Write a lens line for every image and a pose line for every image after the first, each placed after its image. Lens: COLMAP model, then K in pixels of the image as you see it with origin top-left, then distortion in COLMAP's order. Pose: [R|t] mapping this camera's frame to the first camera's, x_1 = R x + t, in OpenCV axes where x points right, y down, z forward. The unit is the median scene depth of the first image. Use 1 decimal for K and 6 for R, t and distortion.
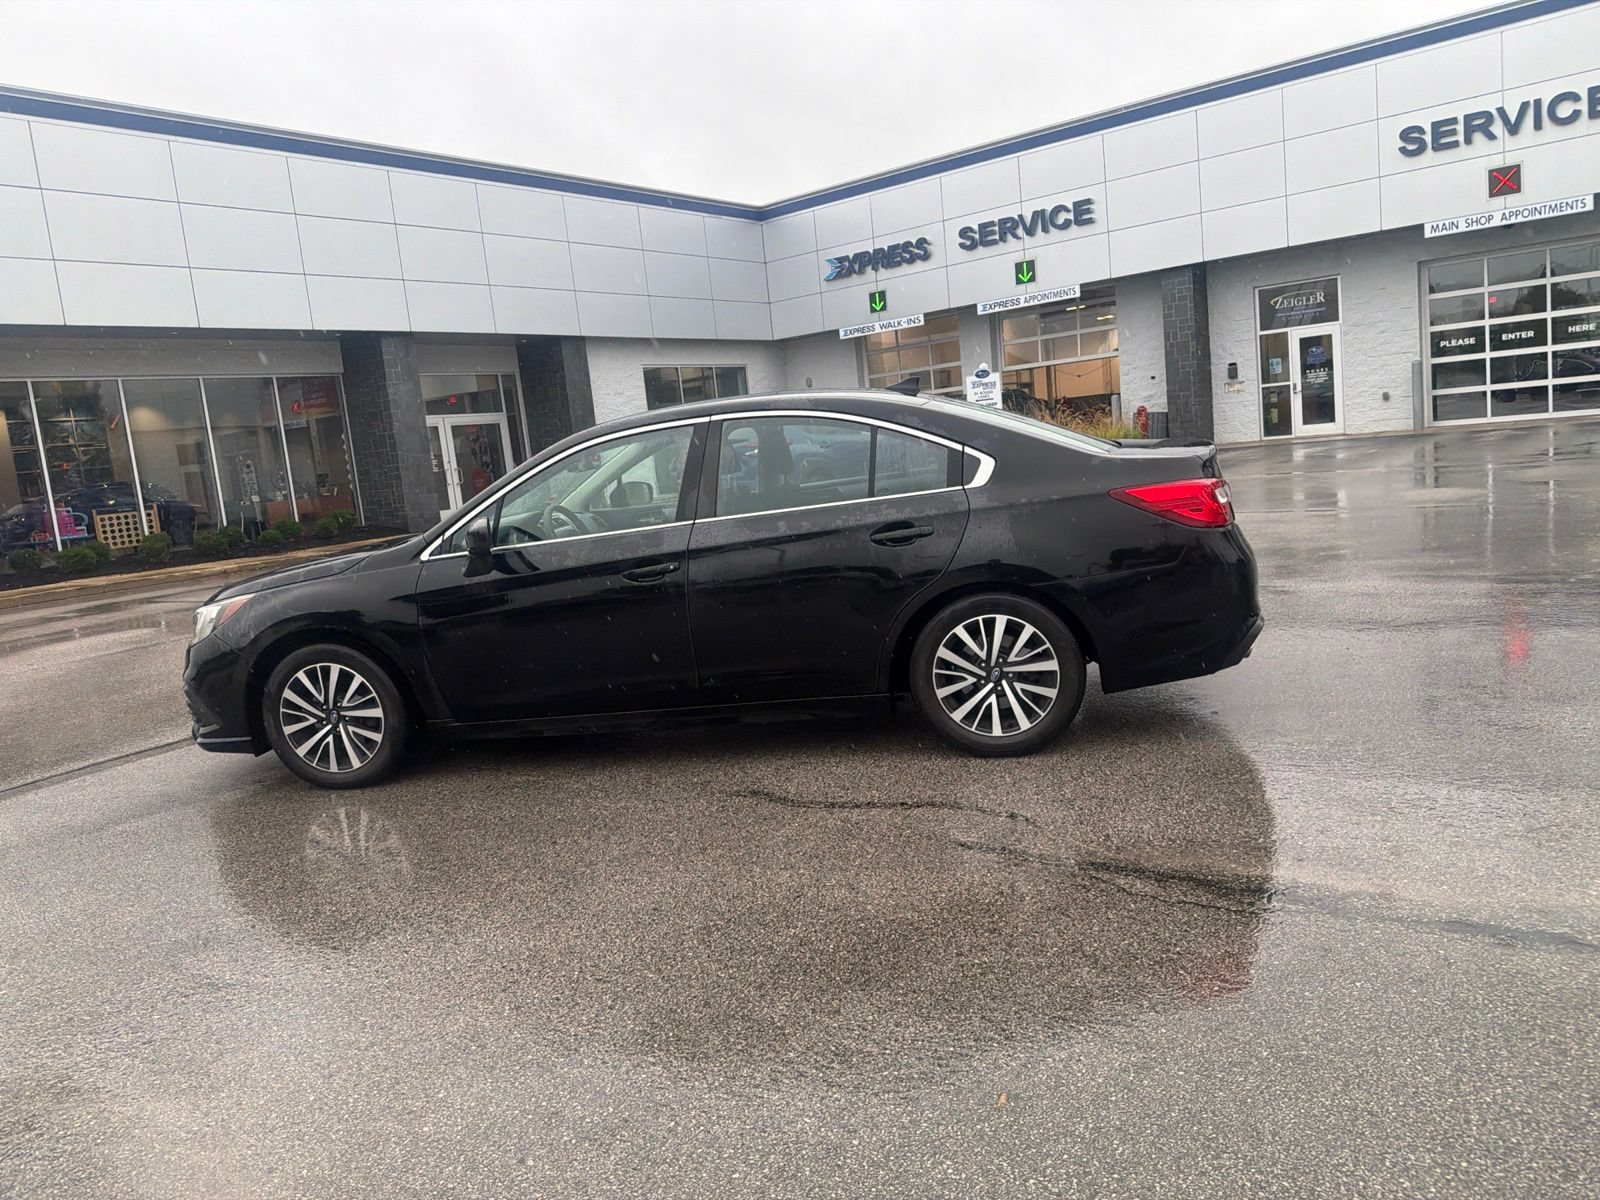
lens RADIAL K [[1144.0, 0, 826.6], [0, 1144.0, 593.2], [0, 0, 1]] dist [0.050542, -0.084121]
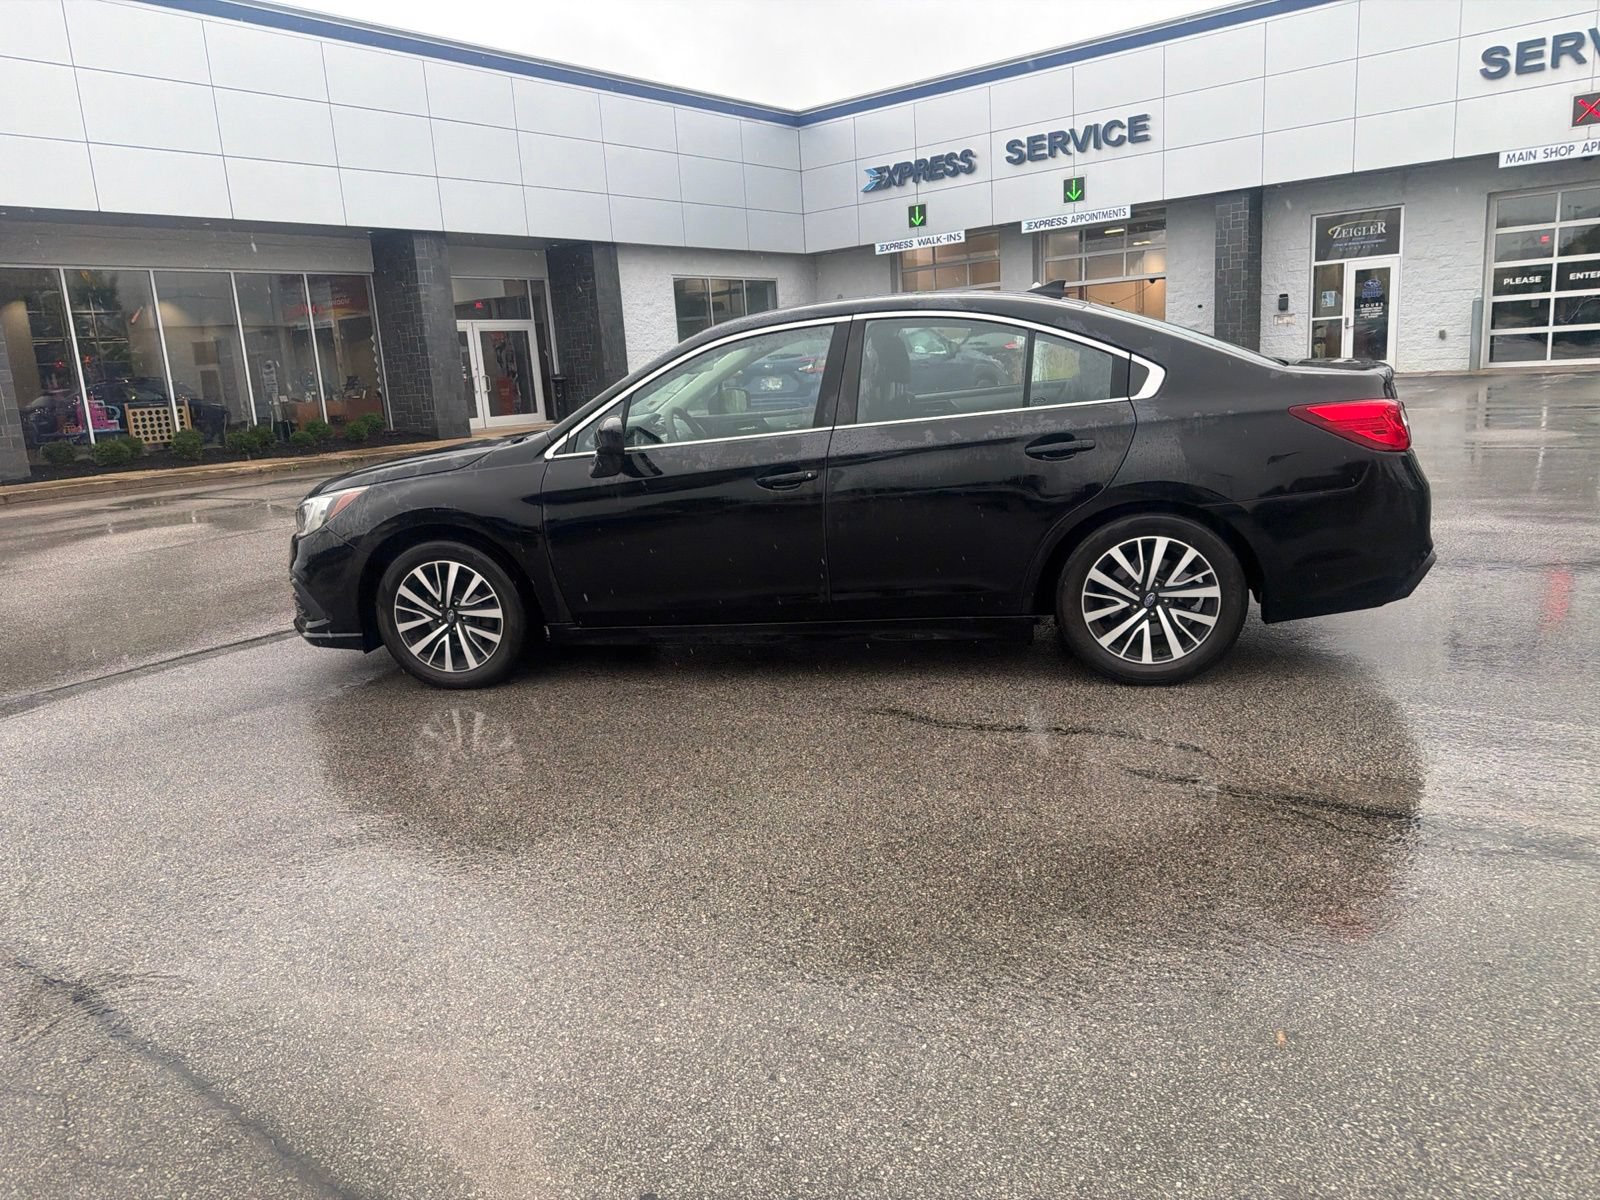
lens RADIAL K [[1148.9, 0, 813.2], [0, 1148.9, 610.3], [0, 0, 1]] dist [0.018149, -0.028782]
pose [[0.999064, 0.039781, -0.016963, -0.020196], [-0.038284, 0.995985, 0.080916, 0.002272], [0.020114, -0.080191, 0.996577, 0.006447]]
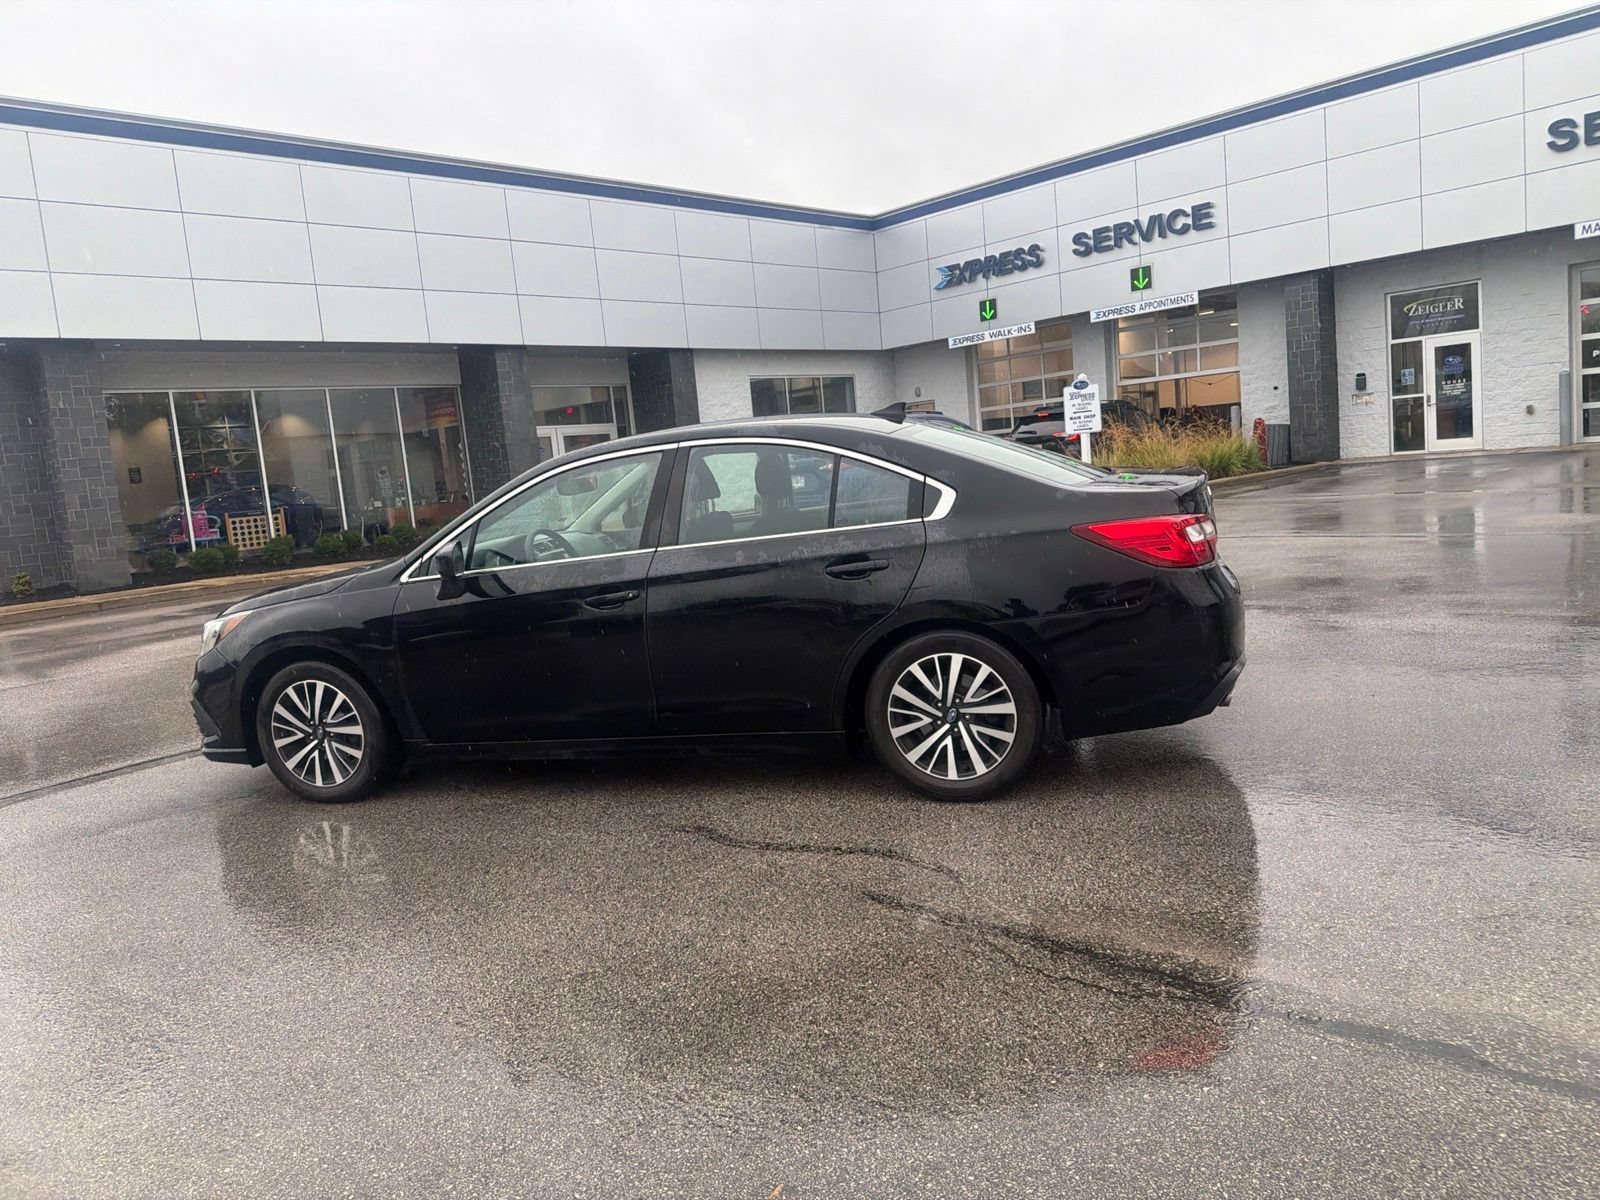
lens RADIAL K [[1148.9, 0, 813.2], [0, 1148.9, 610.3], [0, 0, 1]] dist [0.018149, -0.028782]
pose [[0.992972, 0.022505, -0.116187, 0.024609], [-0.021700, 0.999731, 0.008187, -0.003838], [0.116340, -0.005608, 0.993194, 0.005933]]
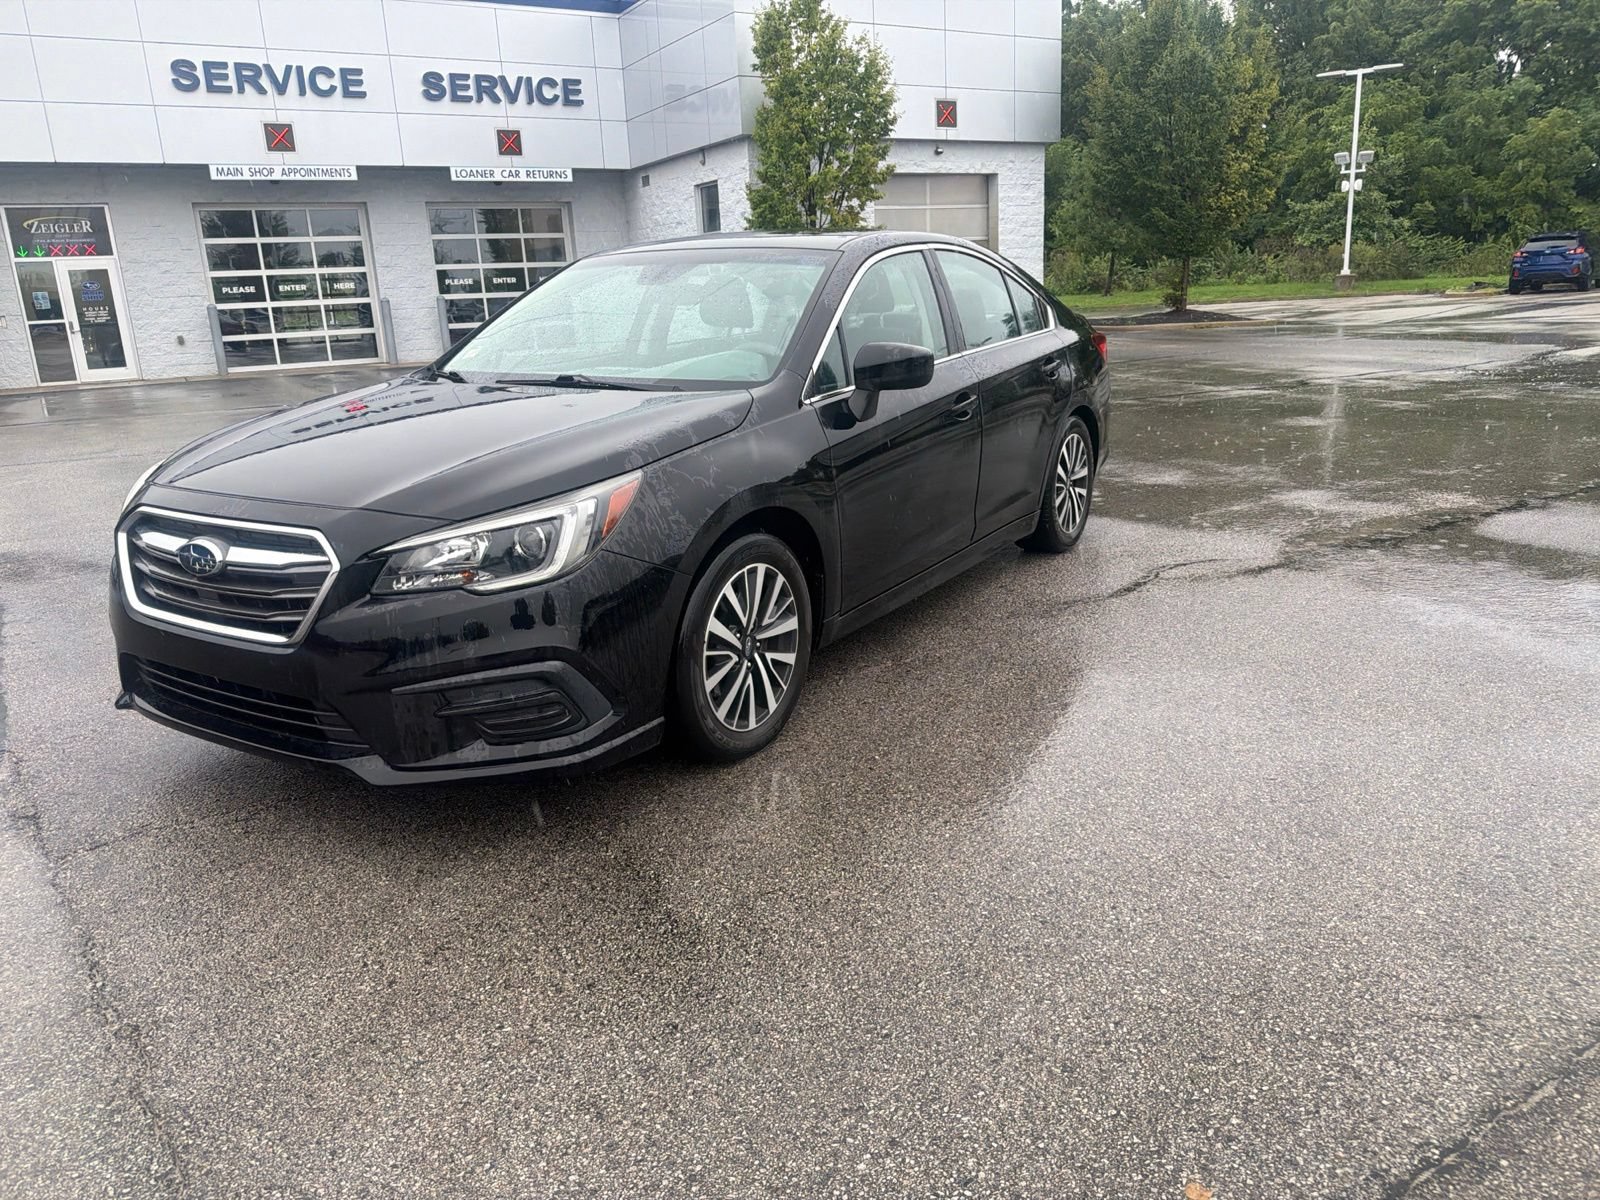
lens RADIAL K [[1159.2, 0, 776.7], [0, 1159.2, 592.1], [0, 0, 1]] dist [-0.000666, -0.005116]
pose [[0.355904, -0.149801, 0.922438, -0.307175], [0.137728, 0.984698, 0.106772, 0.002202], [-0.924318, 0.089045, 0.371090, 0.231431]]
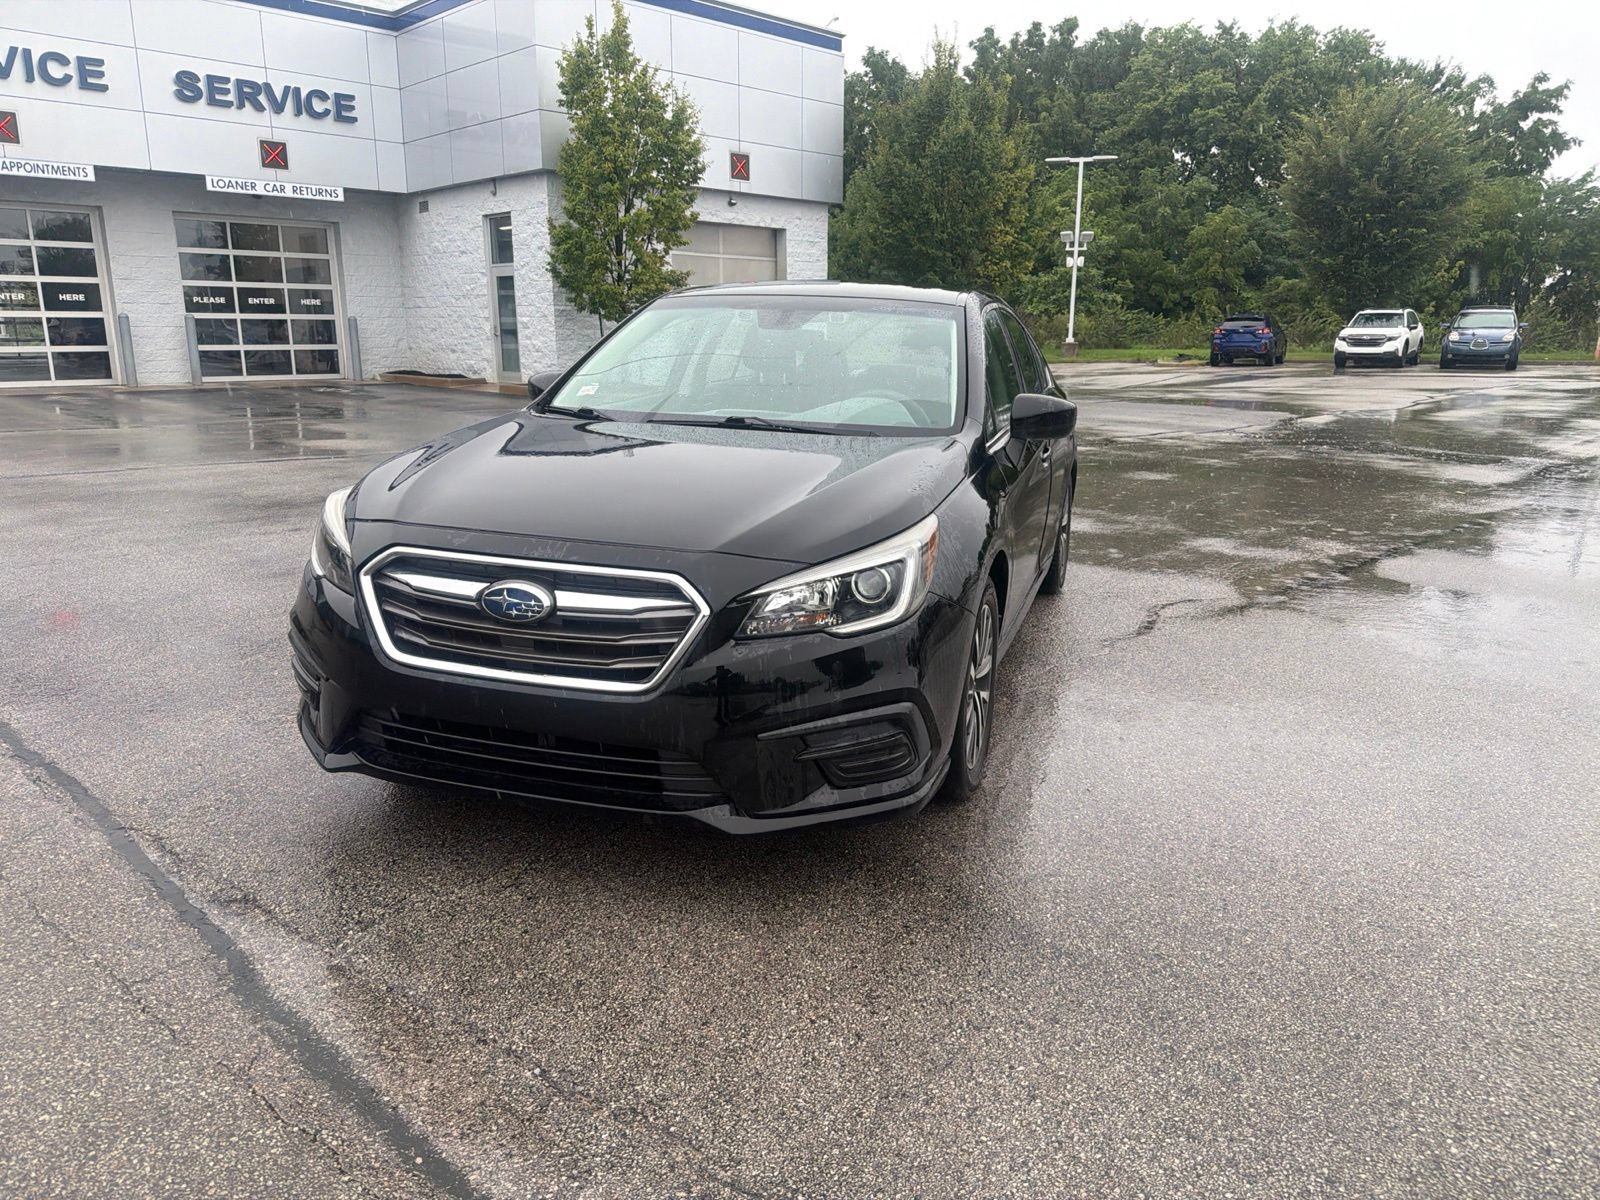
lens RADIAL K [[1148.9, 0, 813.2], [0, 1148.9, 610.3], [0, 0, 1]] dist [0.018149, -0.028782]
pose [[0.114462, -0.132978, 0.984487, -0.321140], [0.118065, 0.985798, 0.119428, -0.004931], [-0.986387, 0.102563, 0.128537, 0.282577]]
